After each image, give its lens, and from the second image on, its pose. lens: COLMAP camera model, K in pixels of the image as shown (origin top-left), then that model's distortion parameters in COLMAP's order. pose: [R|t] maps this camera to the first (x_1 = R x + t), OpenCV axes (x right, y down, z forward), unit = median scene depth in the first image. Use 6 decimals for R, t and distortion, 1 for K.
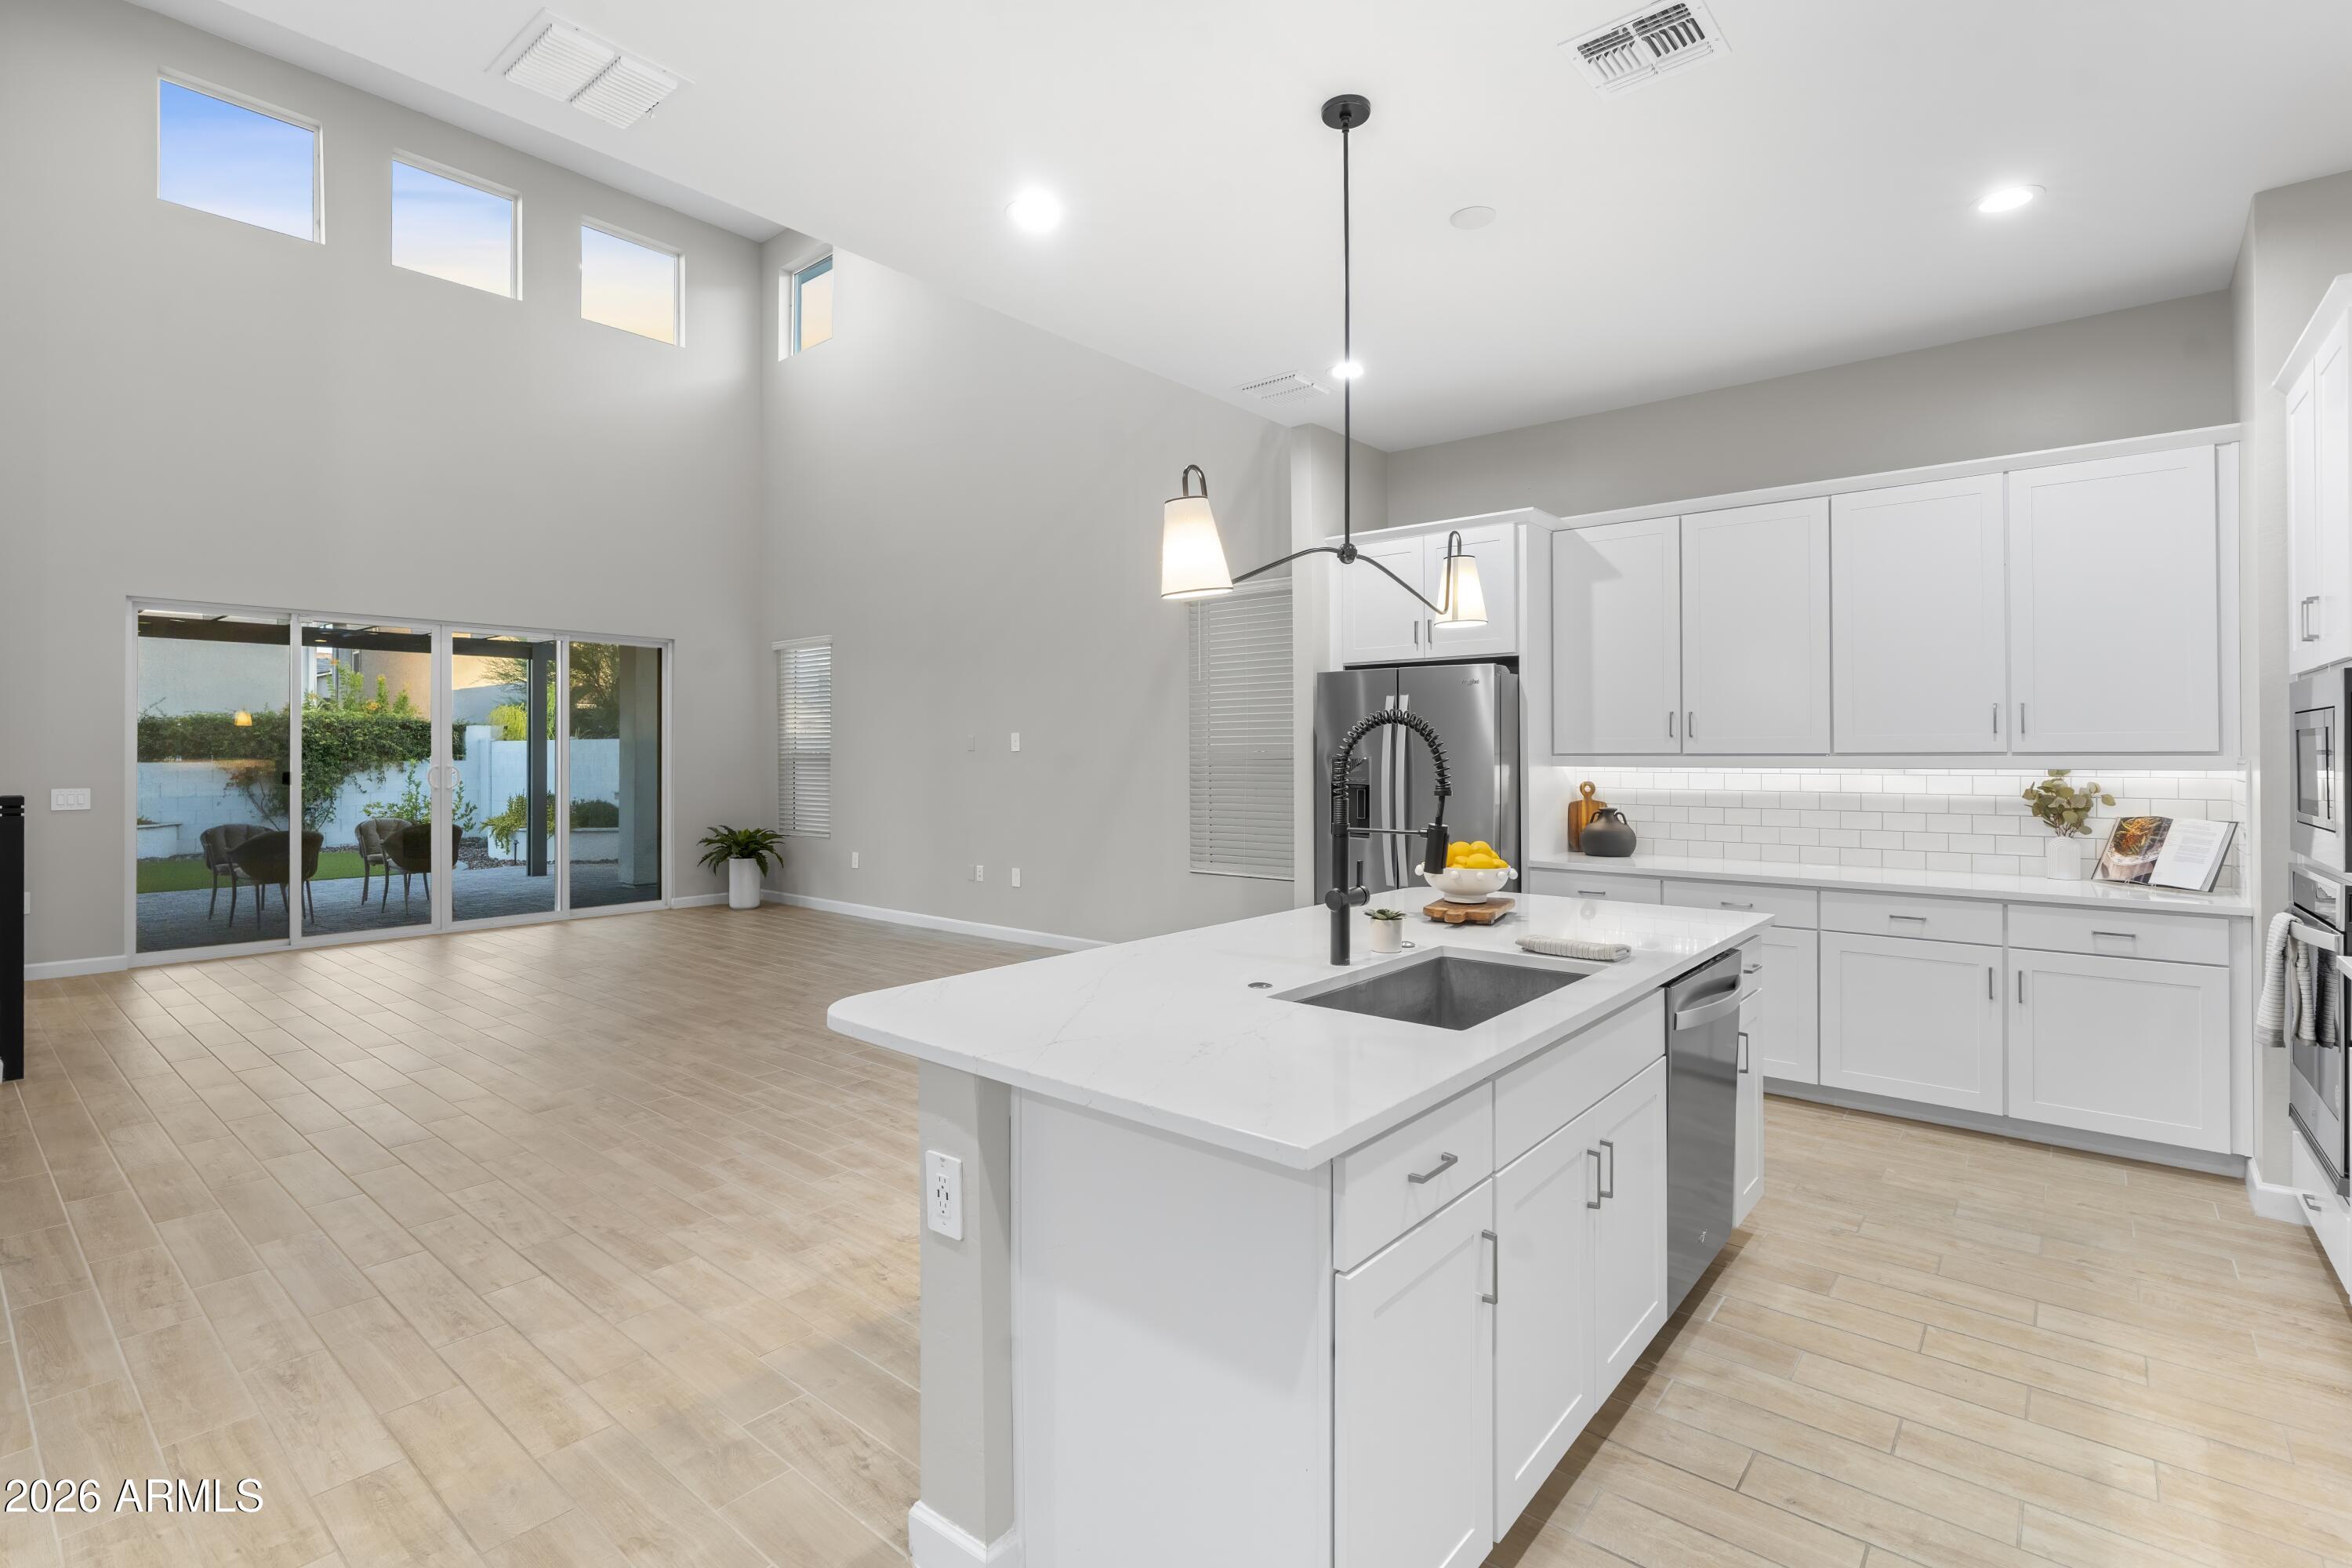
lens RADIAL K [[1095.1, 0, 1160.3], [0, 1095.1, 745.0], [0, 0, 1]] dist [-0.006291, 0.000742]
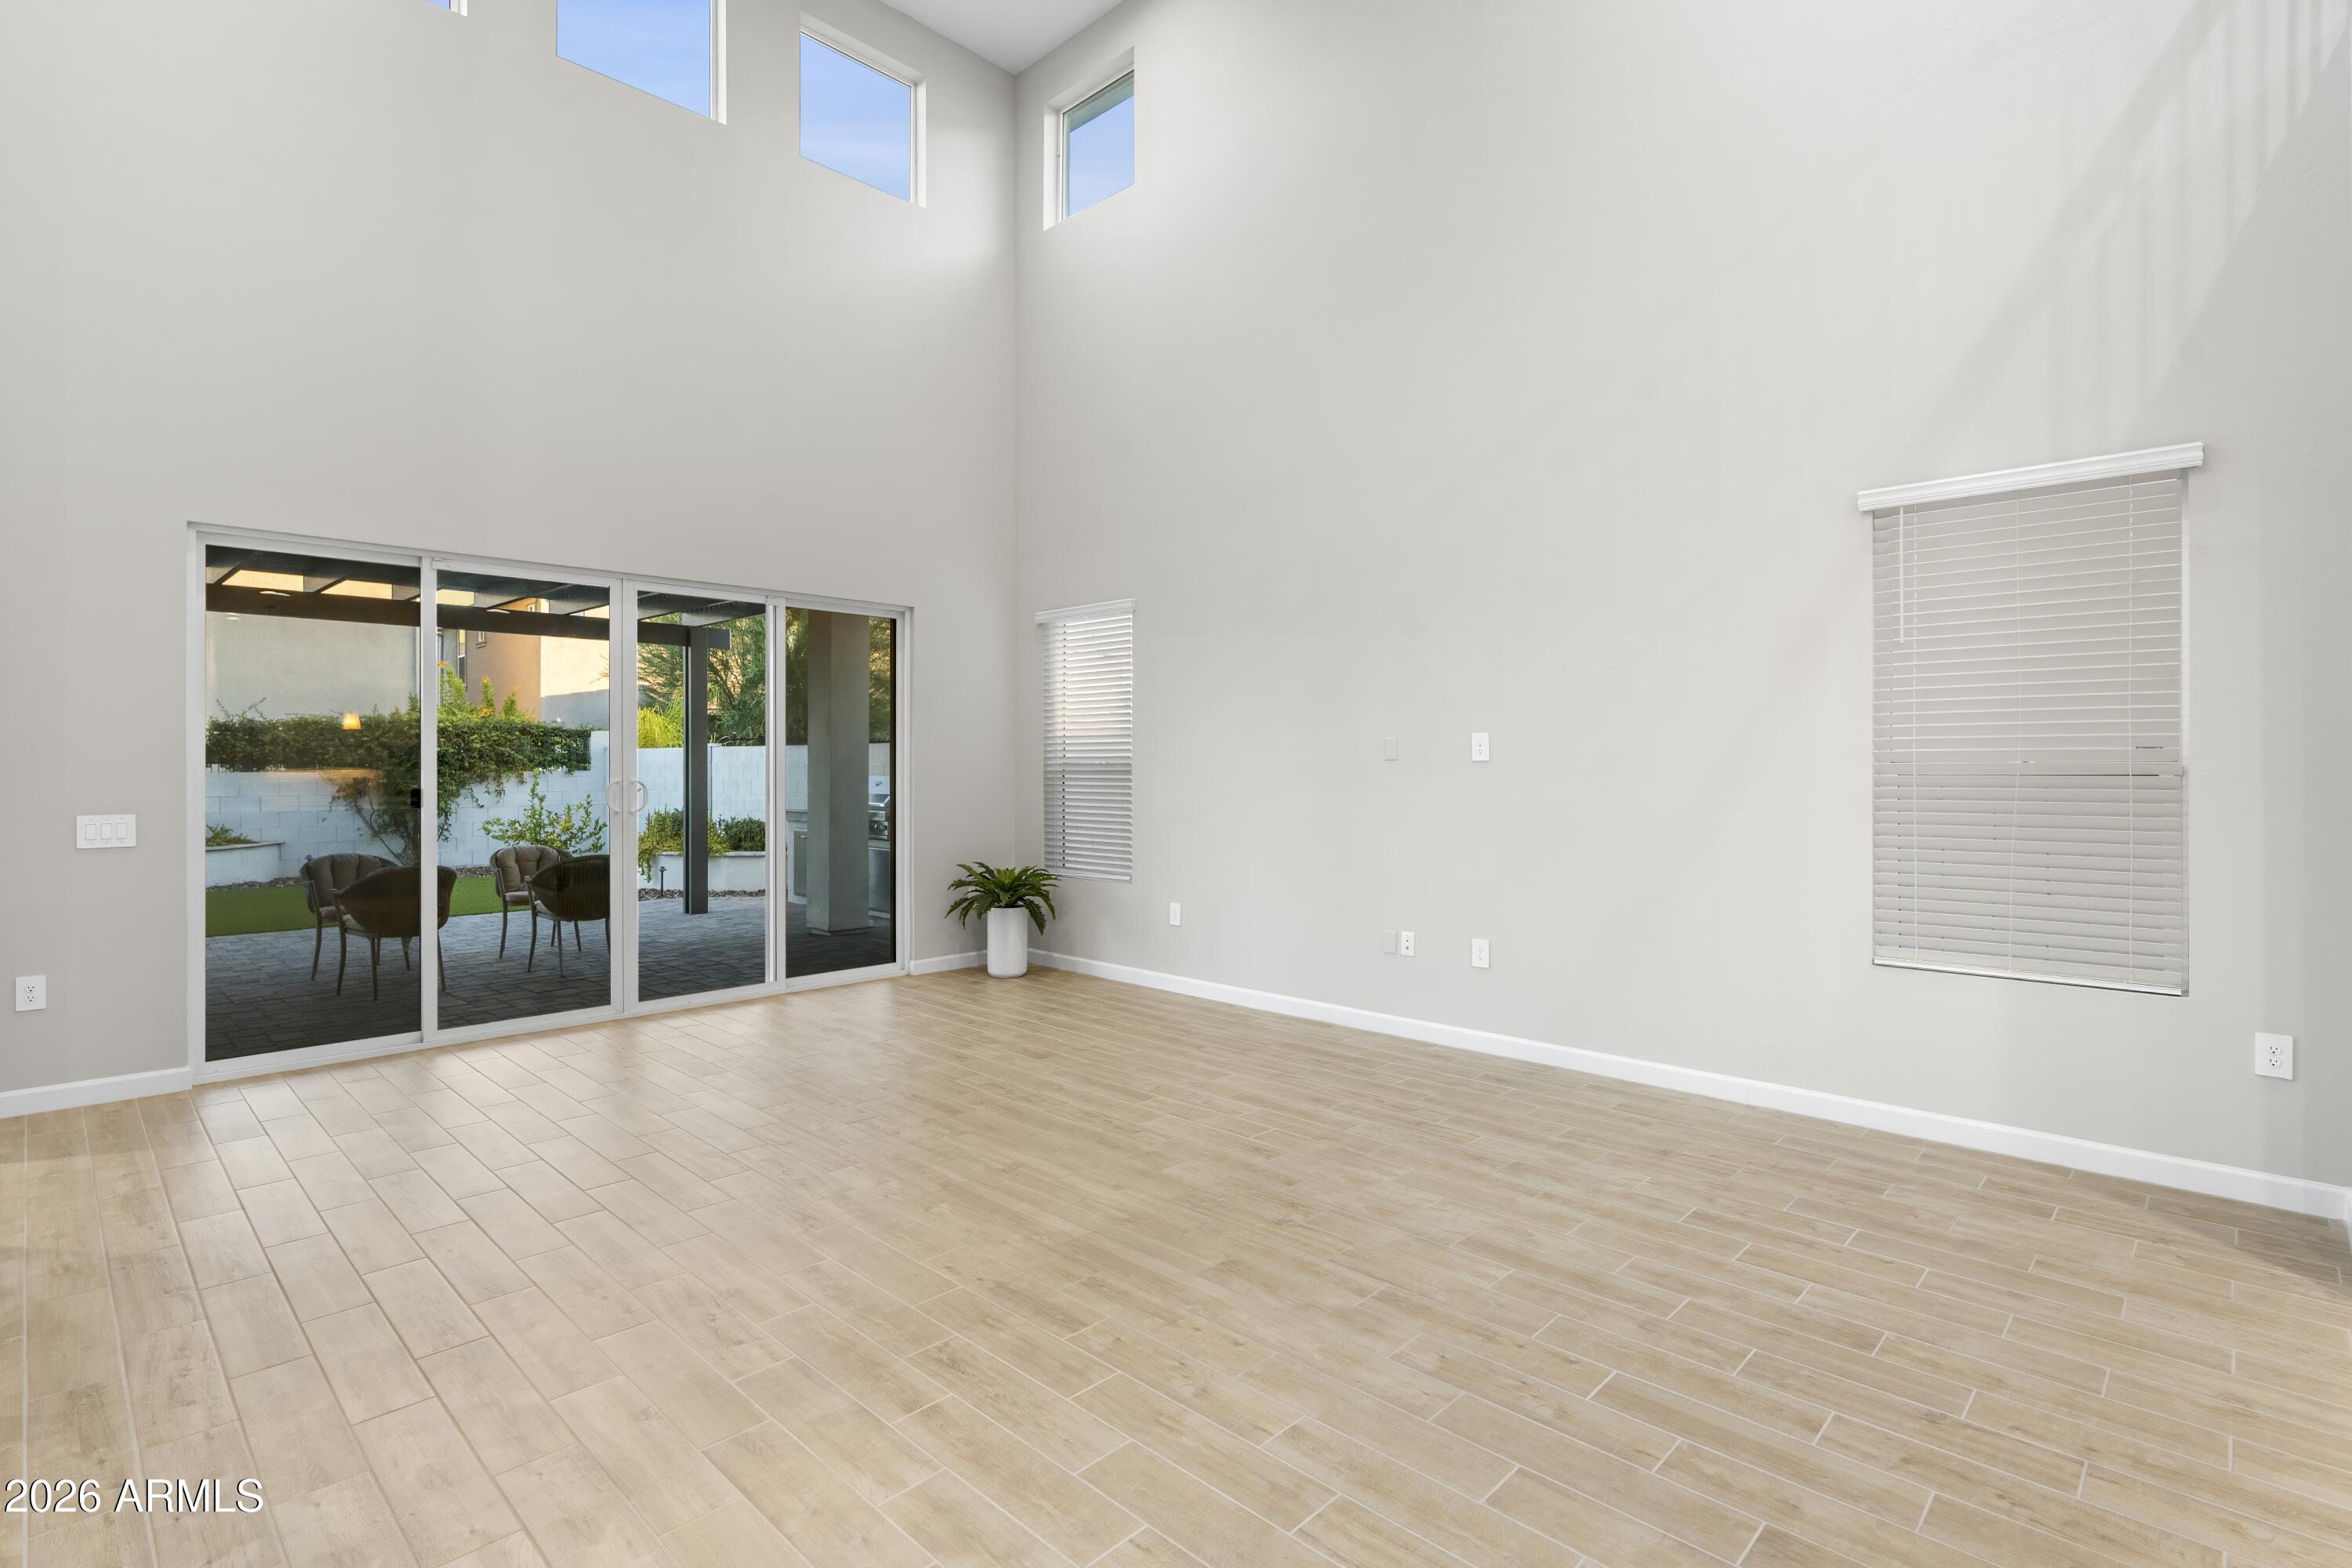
lens RADIAL K [[1117.2, 0, 1166.0], [0, 1117.2, 766.1], [0, 0, 1]] dist [-0.005337, 0.000174]
pose [[0.997857, 0.002698, -0.065373, -0.395394], [-0.002110, 0.999957, 0.009072, 0.004418], [0.065394, -0.008914, 0.997820, 0.460738]]
